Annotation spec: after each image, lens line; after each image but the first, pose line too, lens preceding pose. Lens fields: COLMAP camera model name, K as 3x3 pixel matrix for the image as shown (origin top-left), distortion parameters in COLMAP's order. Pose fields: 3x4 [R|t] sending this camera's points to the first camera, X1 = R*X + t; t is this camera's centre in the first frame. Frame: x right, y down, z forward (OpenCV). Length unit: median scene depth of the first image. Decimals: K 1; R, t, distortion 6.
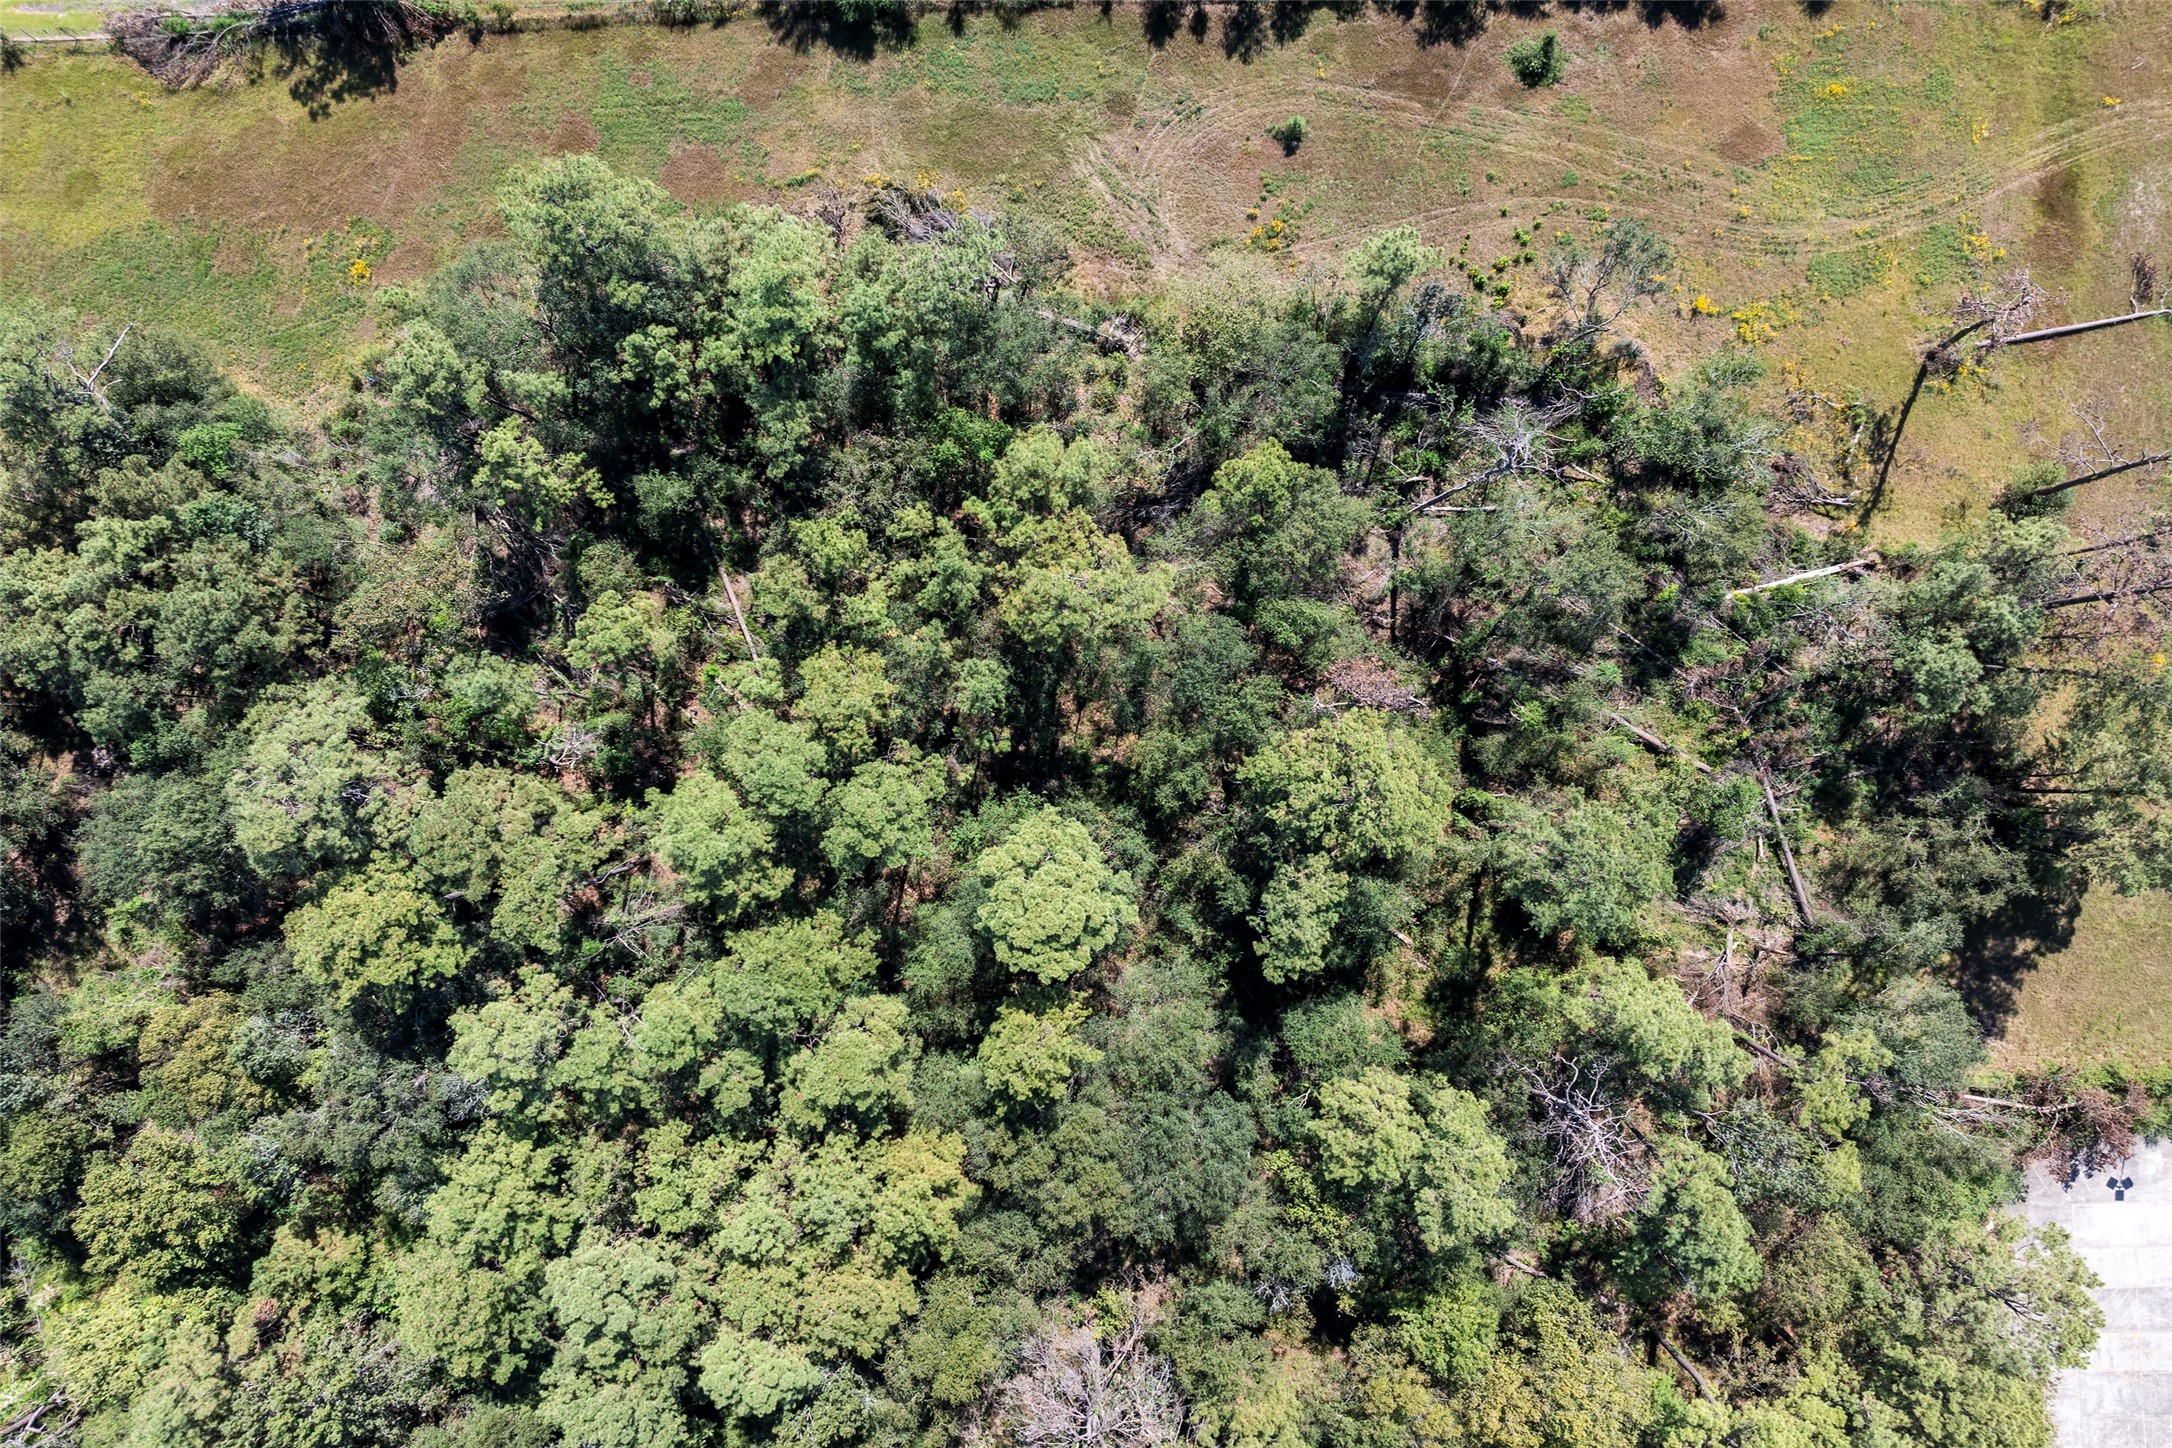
lens RADIAL K [[1694.2, 0, 1090.4], [0, 1694.2, 710.9], [0, 0, 1]] dist [-0.079187, 0.066221]
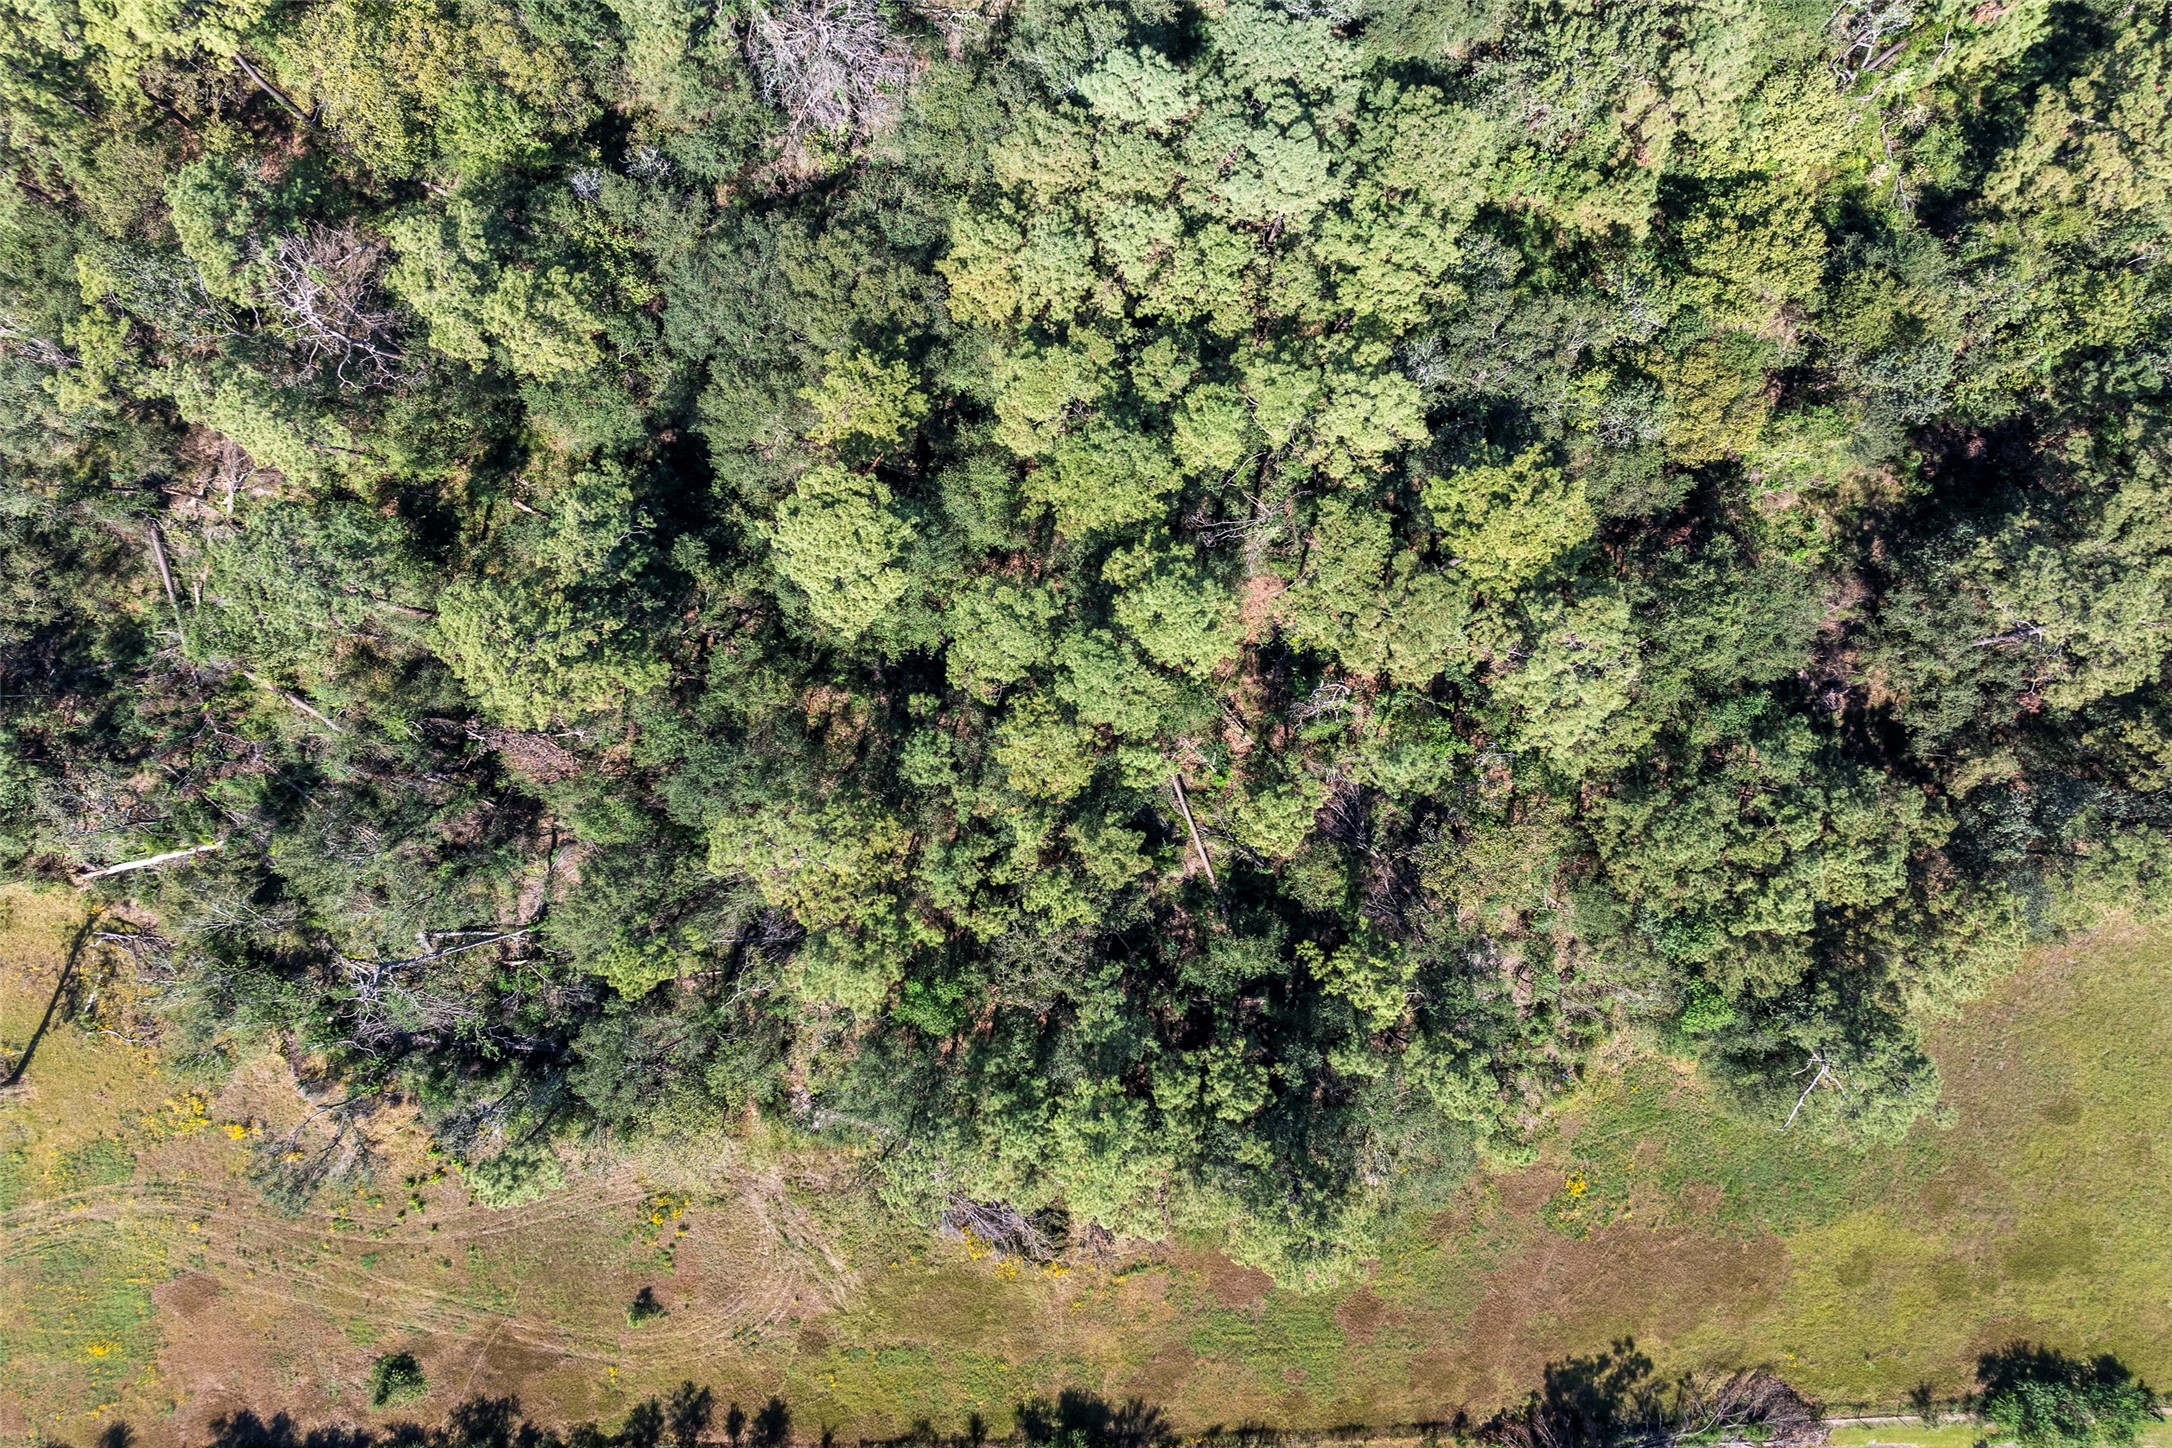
lens RADIAL K [[1694.2, 0, 1090.4], [0, 1694.2, 710.9], [0, 0, 1]] dist [-0.079187, 0.066221]
pose [[-0.999936, -0.010439, -0.004315, -0.143227], [0.010282, -0.999339, 0.034855, -0.018582], [-0.004676, 0.034808, 0.999383, -0.012218]]
